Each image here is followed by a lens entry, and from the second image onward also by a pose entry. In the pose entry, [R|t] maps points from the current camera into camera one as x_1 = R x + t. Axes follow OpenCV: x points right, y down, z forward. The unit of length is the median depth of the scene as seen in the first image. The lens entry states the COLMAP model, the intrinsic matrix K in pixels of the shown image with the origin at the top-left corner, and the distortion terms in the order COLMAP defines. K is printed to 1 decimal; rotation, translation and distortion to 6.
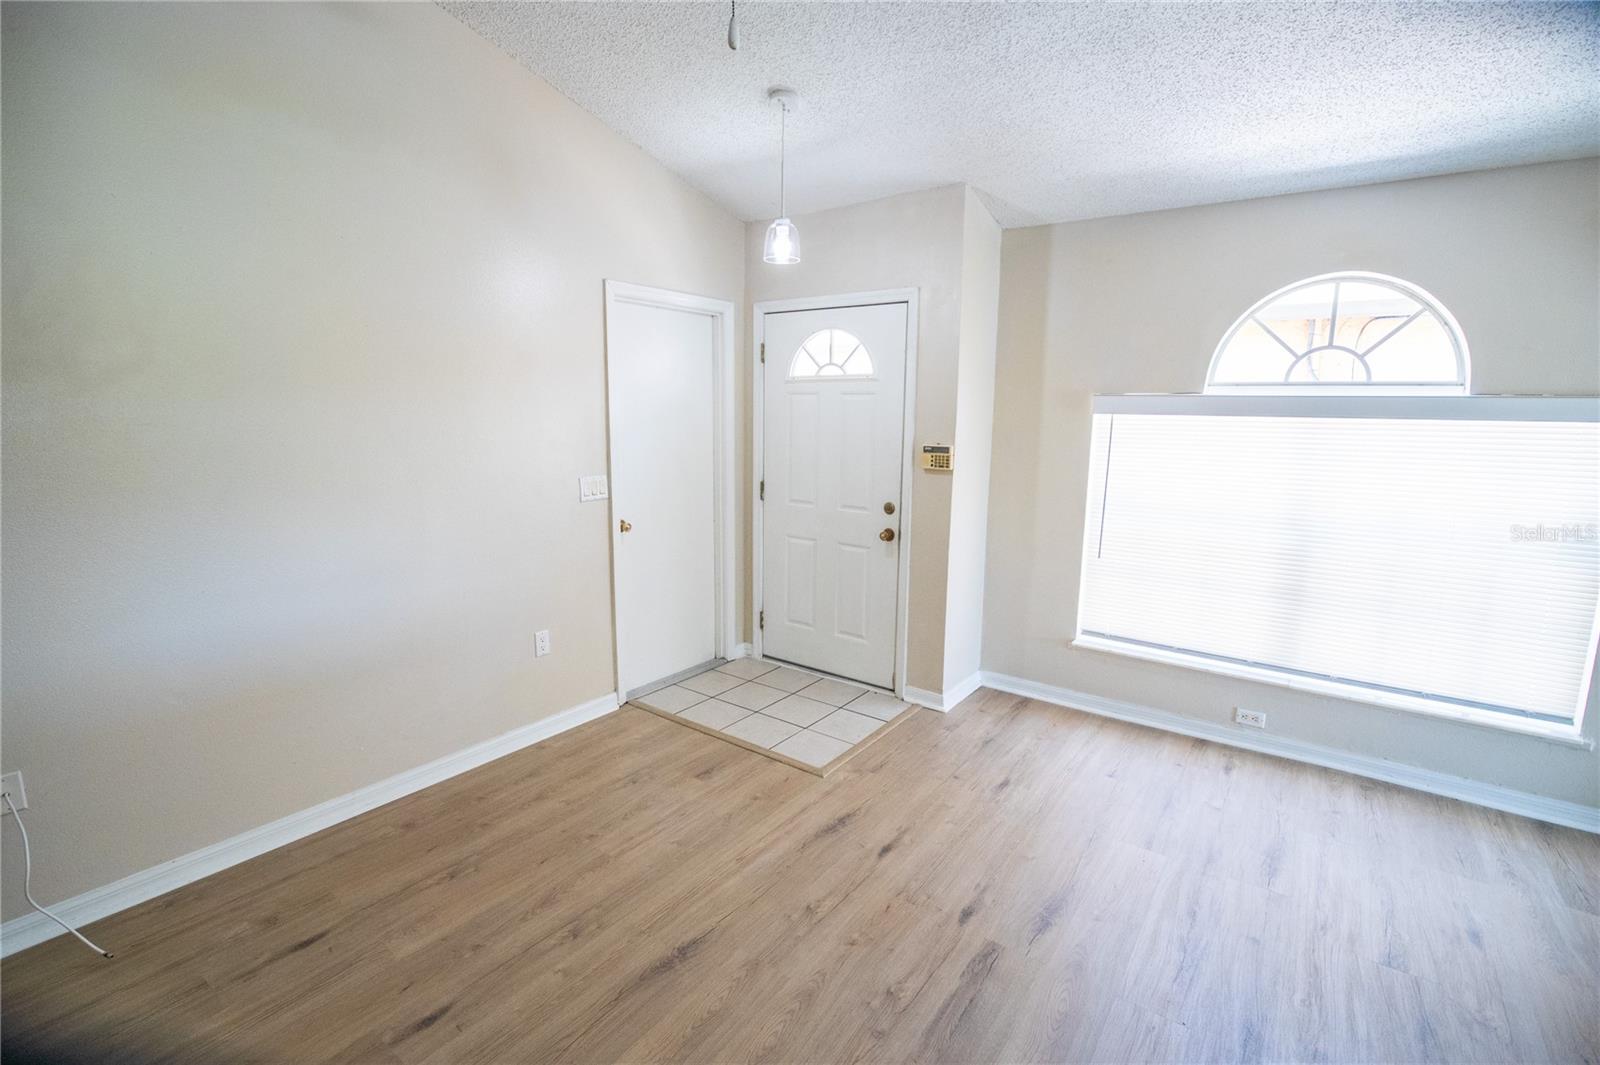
lens RADIAL K [[715.0, 0, 805.8], [0, 715.0, 527.2], [0, 0, 1]] dist [-0.016827, -0.000350]
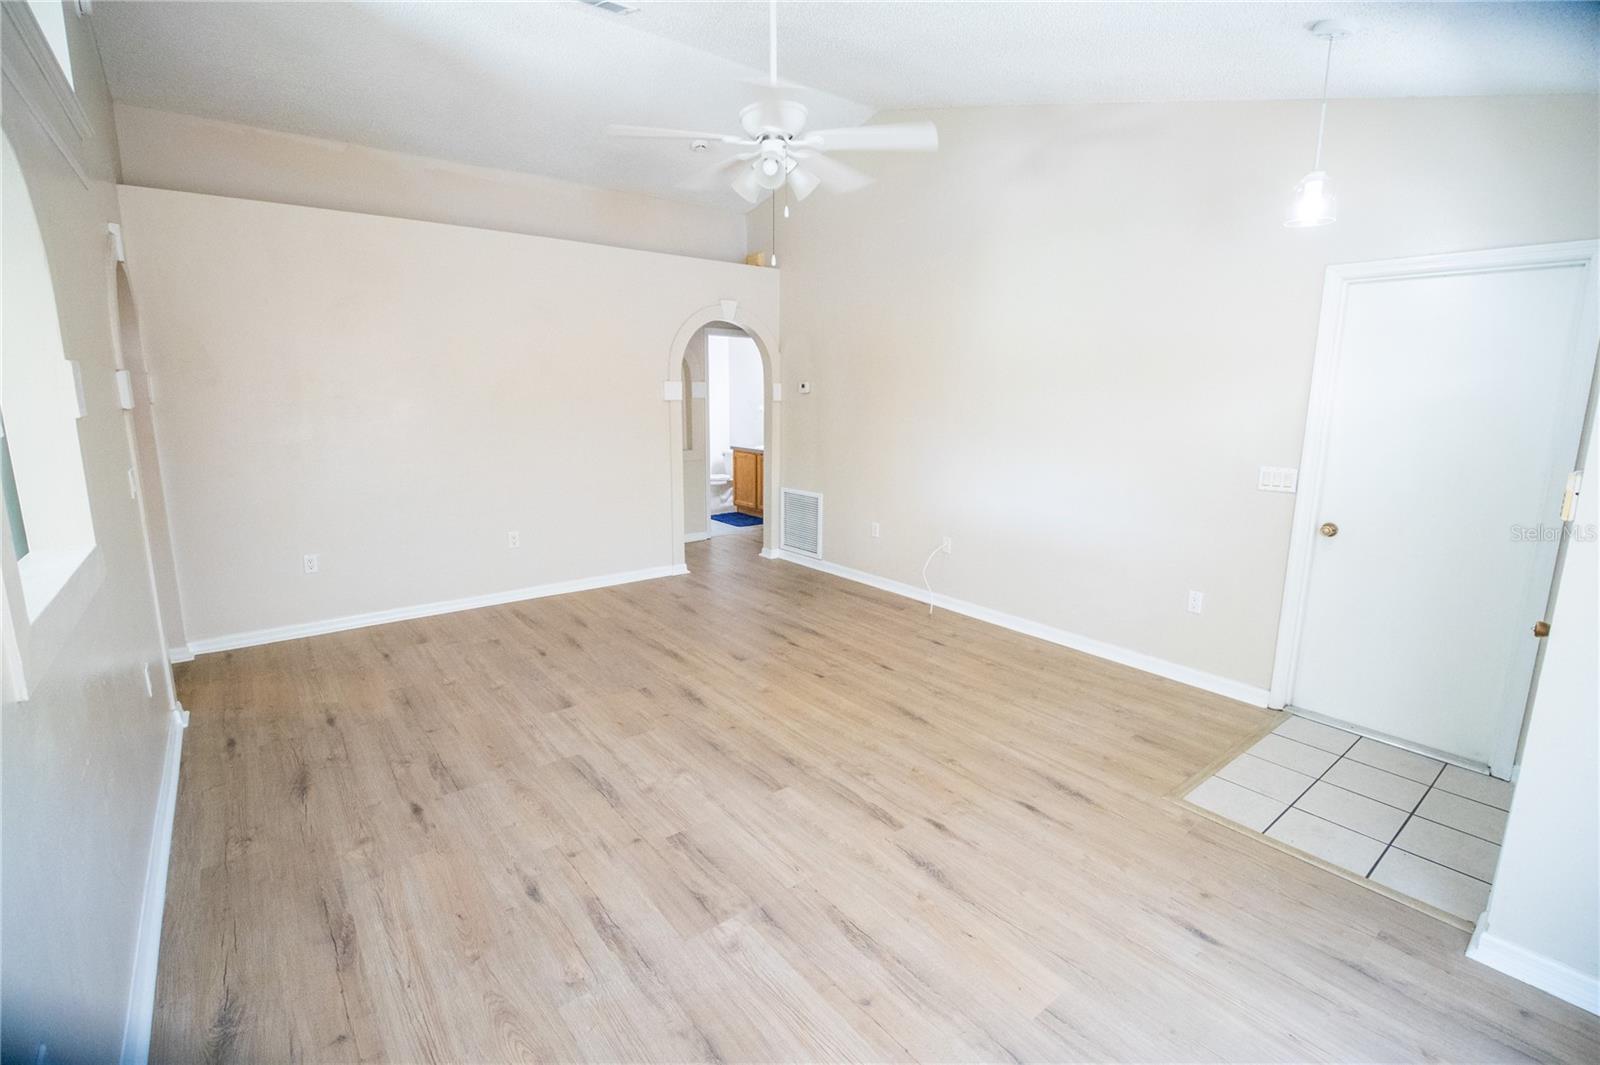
lens RADIAL K [[715.0, 0, 805.8], [0, 715.0, 527.2], [0, 0, 1]] dist [-0.016827, -0.000350]
pose [[-0.259074, 0.168700, -0.951010, 1.023716], [-0.171203, 0.961016, 0.217114, -0.114357], [0.950563, 0.219065, -0.220093, 0.731951]]
